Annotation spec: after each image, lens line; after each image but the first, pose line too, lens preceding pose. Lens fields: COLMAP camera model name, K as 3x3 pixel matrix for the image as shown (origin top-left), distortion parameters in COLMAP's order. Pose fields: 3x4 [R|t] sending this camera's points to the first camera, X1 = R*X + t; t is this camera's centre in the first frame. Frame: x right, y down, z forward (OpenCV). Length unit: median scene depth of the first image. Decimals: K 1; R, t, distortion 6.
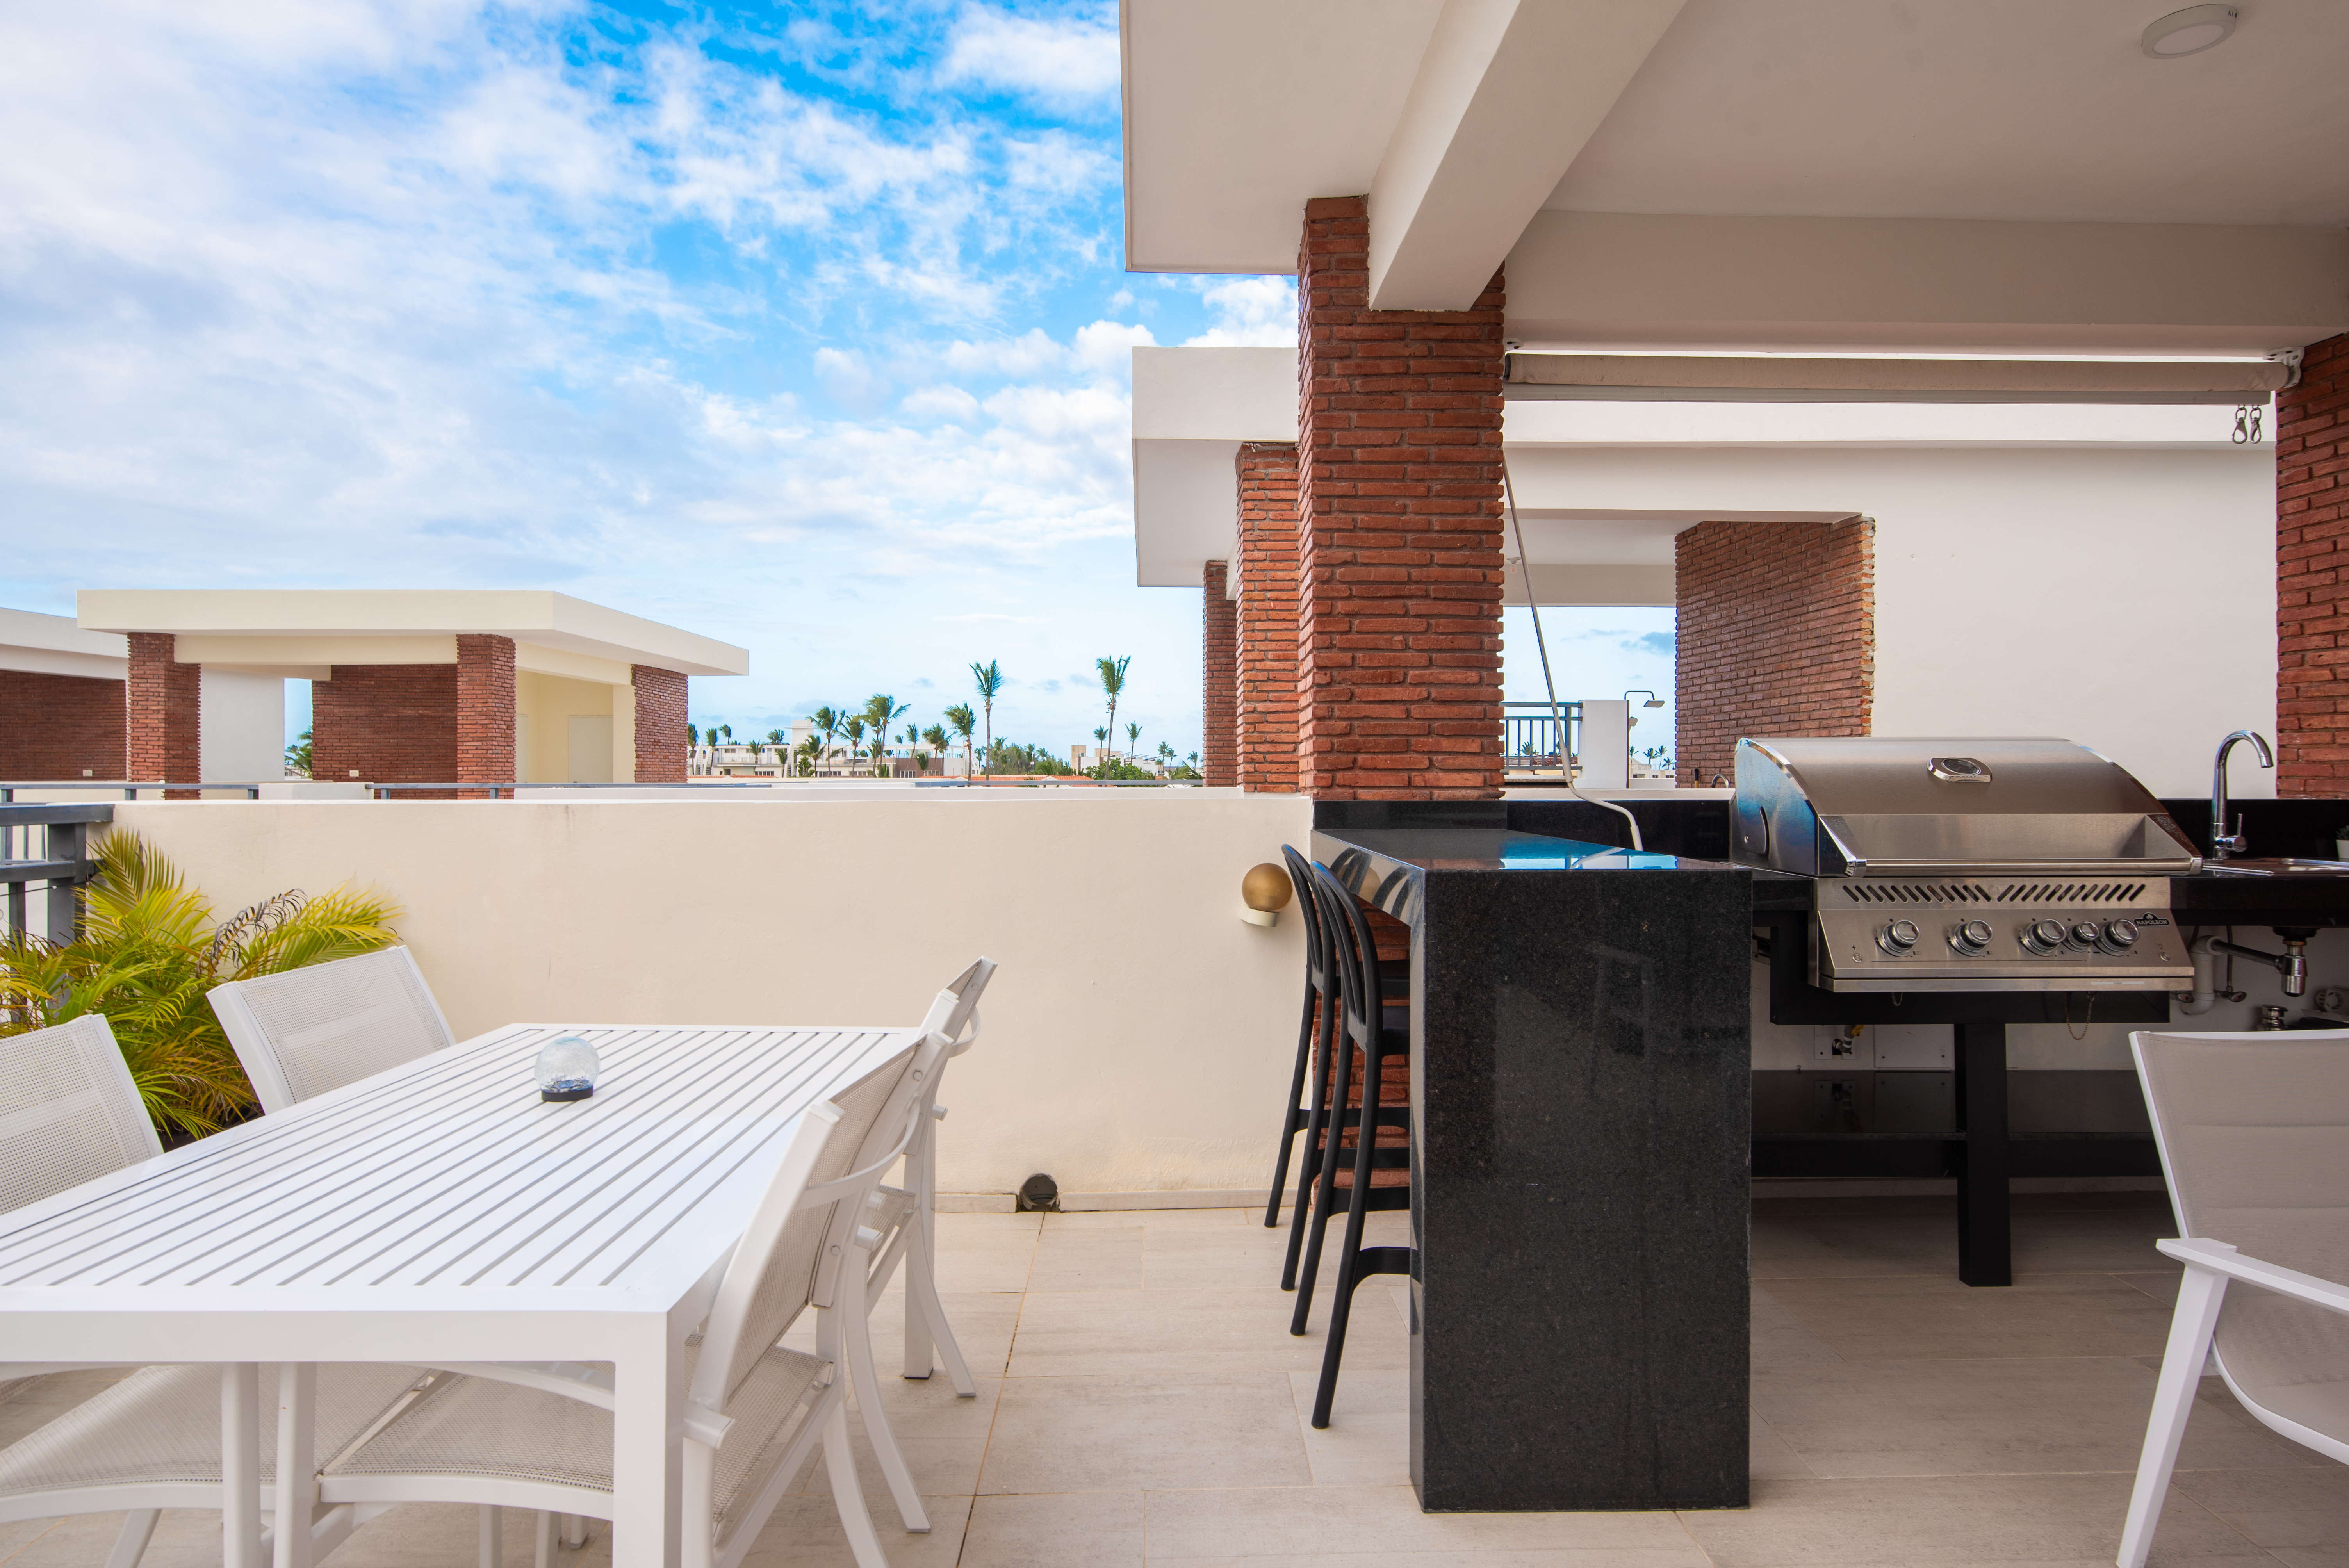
lens RADIAL K [[1325.4, 0, 1202.1], [0, 1325.4, 759.4], [0, 0, 1]] dist [0.016862, -0.006164]
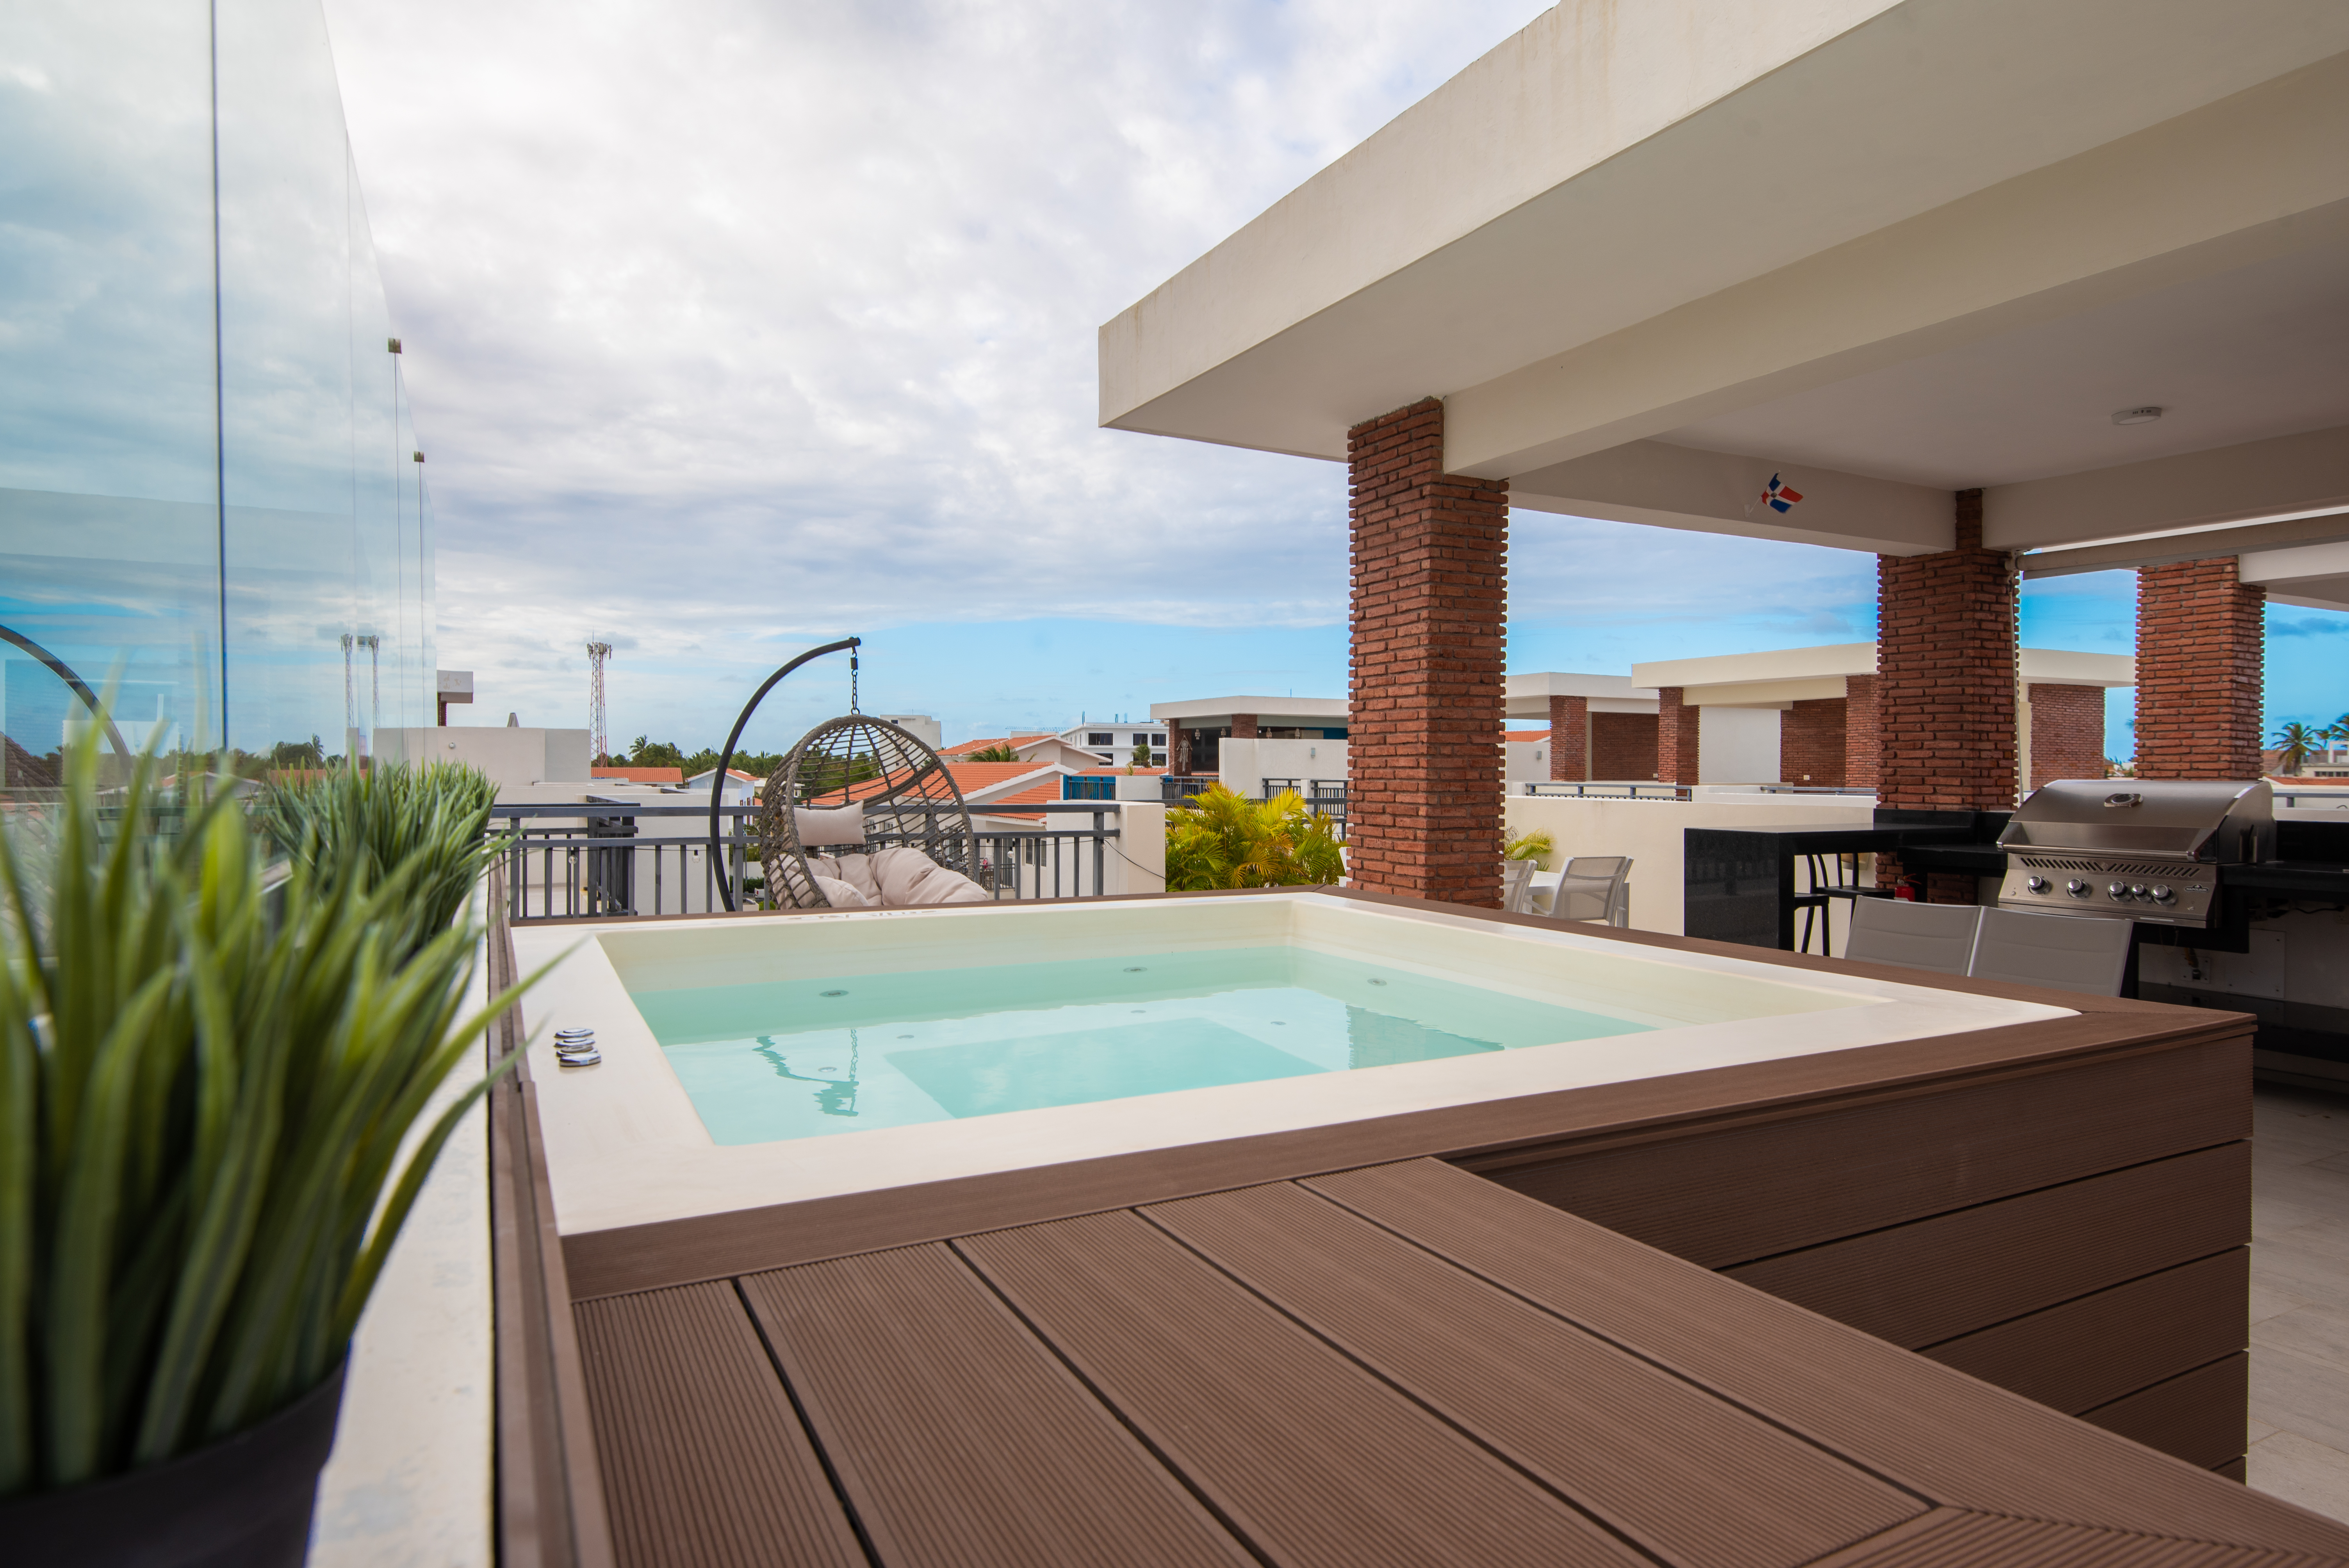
lens RADIAL K [[1325.4, 0, 1183.8], [0, 1325.4, 788.8], [0, 0, 1]] dist [0.016862, -0.006164]
pose [[0.448536, 0.016180, -0.893618, 0.349930], [0.004759, 0.999779, 0.020491, -0.010996], [0.893752, -0.013444, 0.448360, -0.206191]]
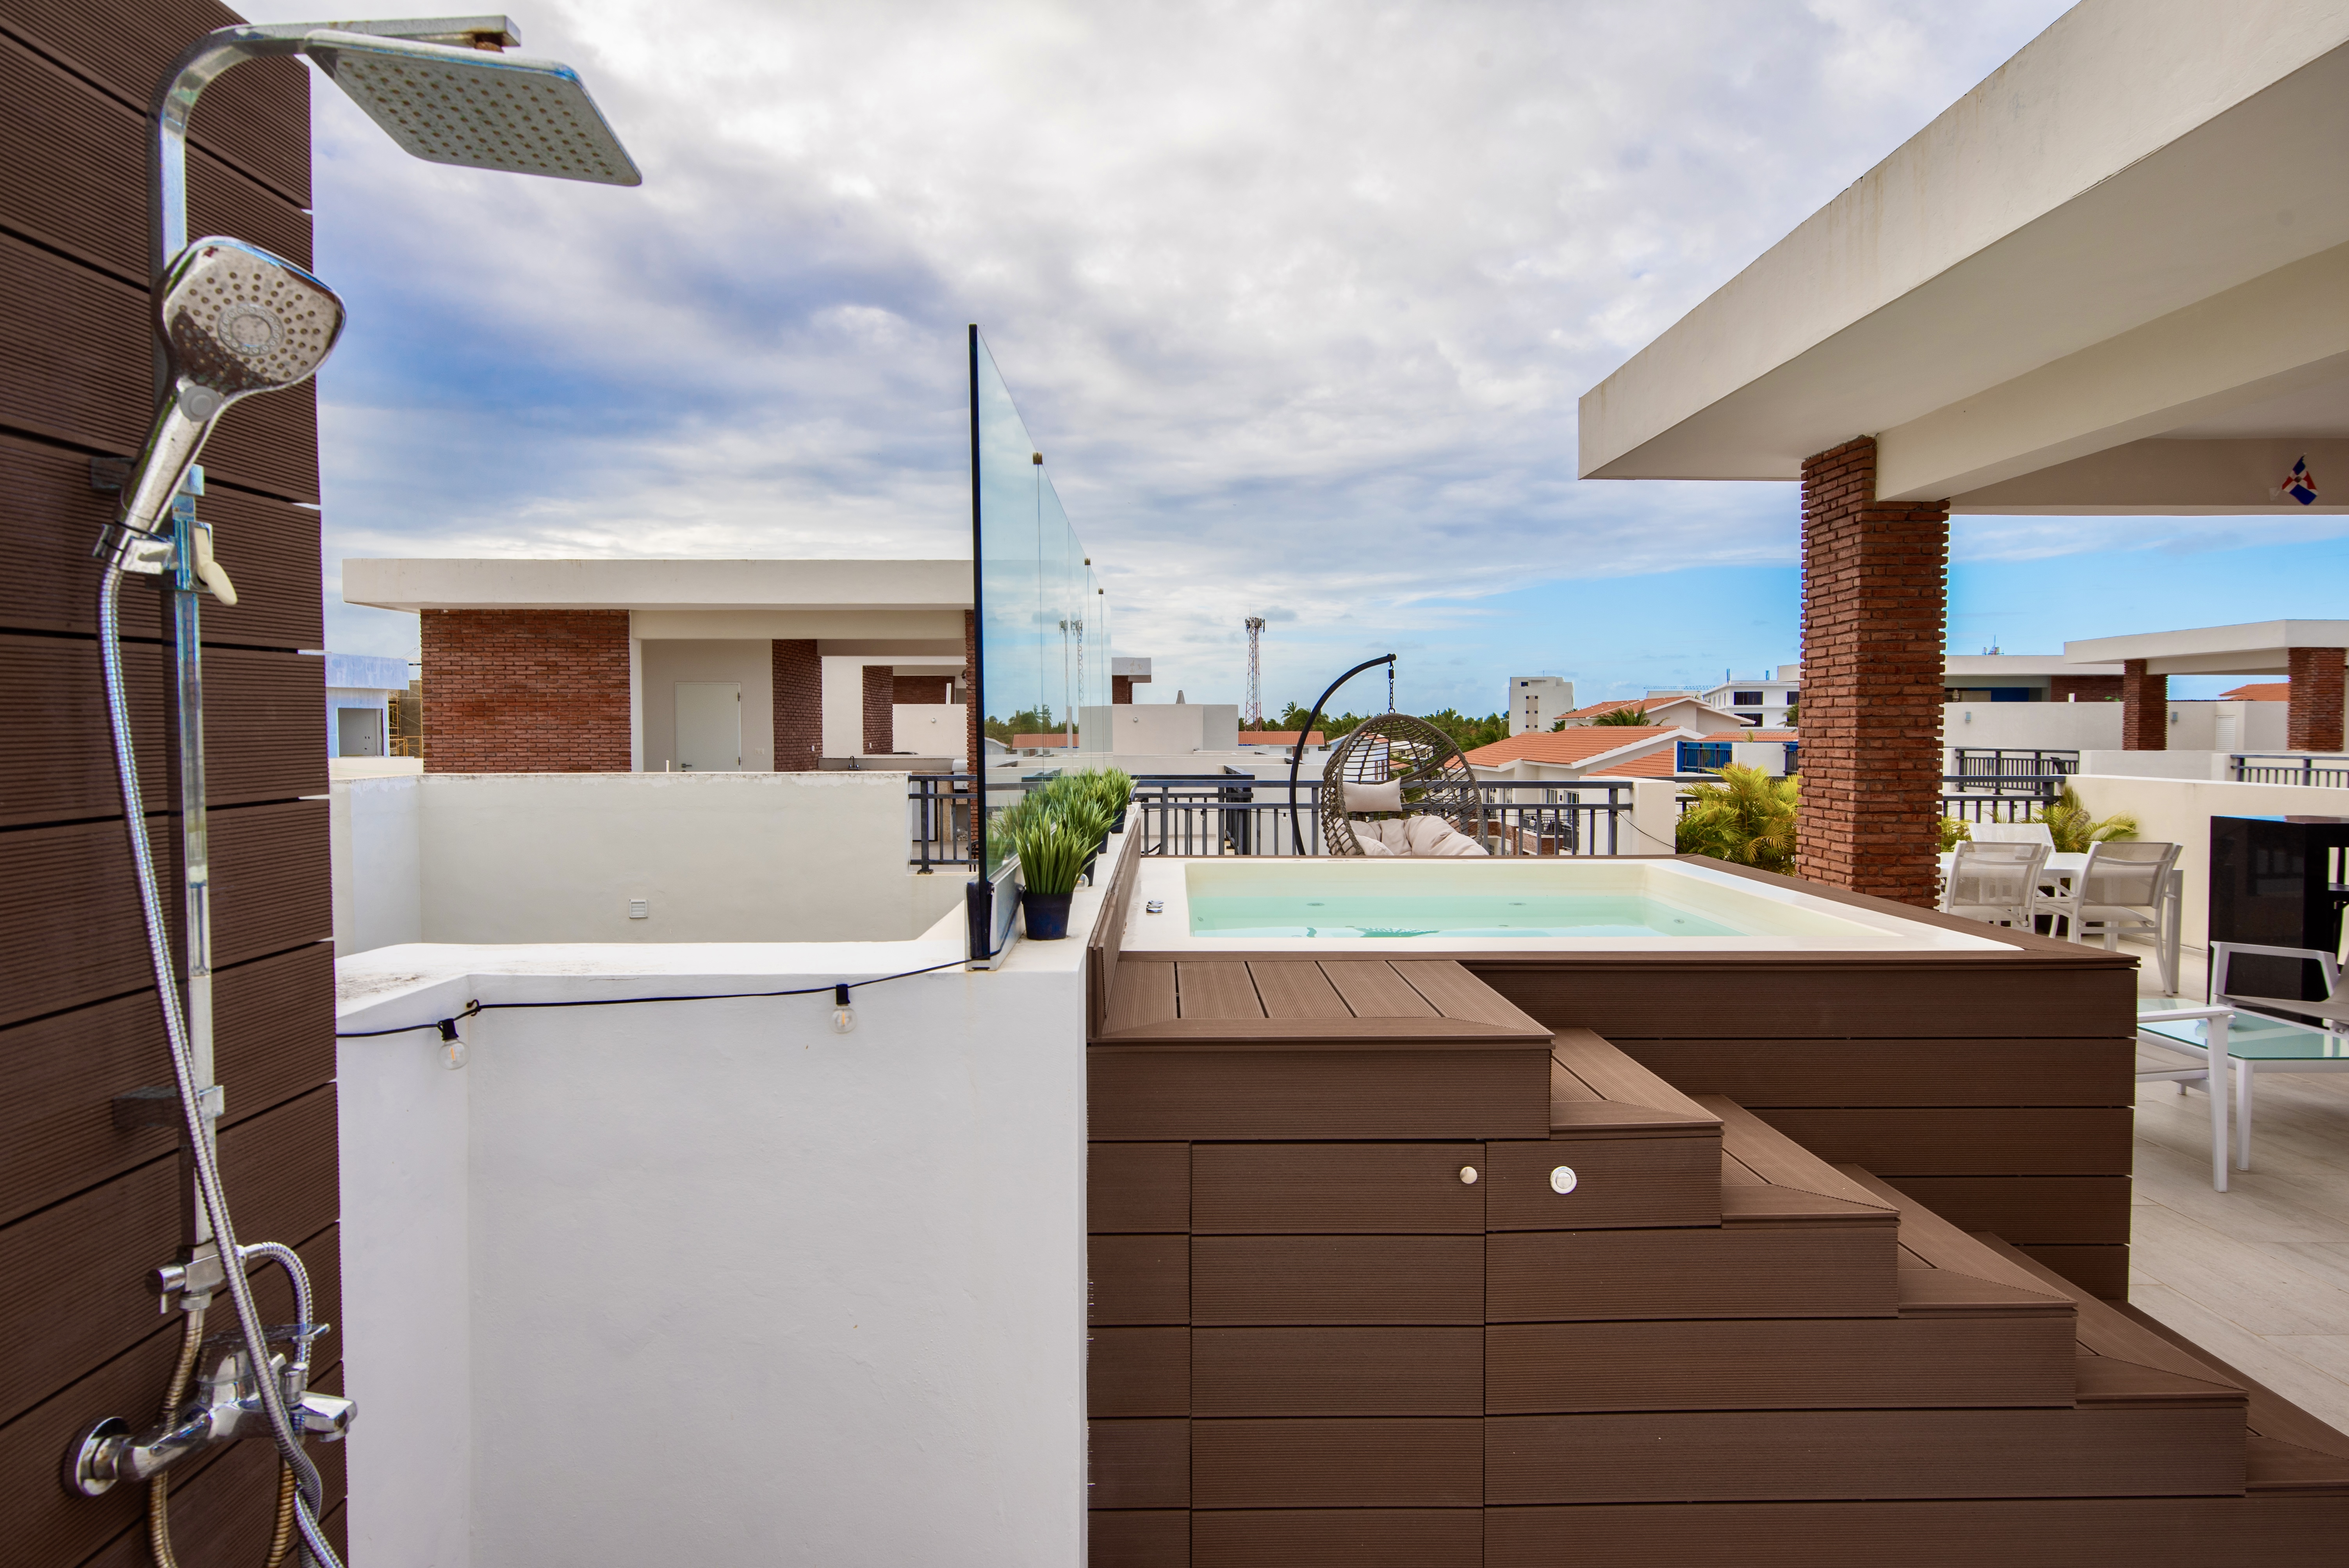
lens RADIAL K [[1325.4, 0, 1194.1], [0, 1325.4, 777.5], [0, 0, 1]] dist [0.016862, -0.006164]
pose [[-0.000189, 0.038603, -0.999255, 0.469282], [0.009729, 0.999207, 0.038599, -0.020938], [0.999953, -0.009715, -0.000565, -0.192638]]
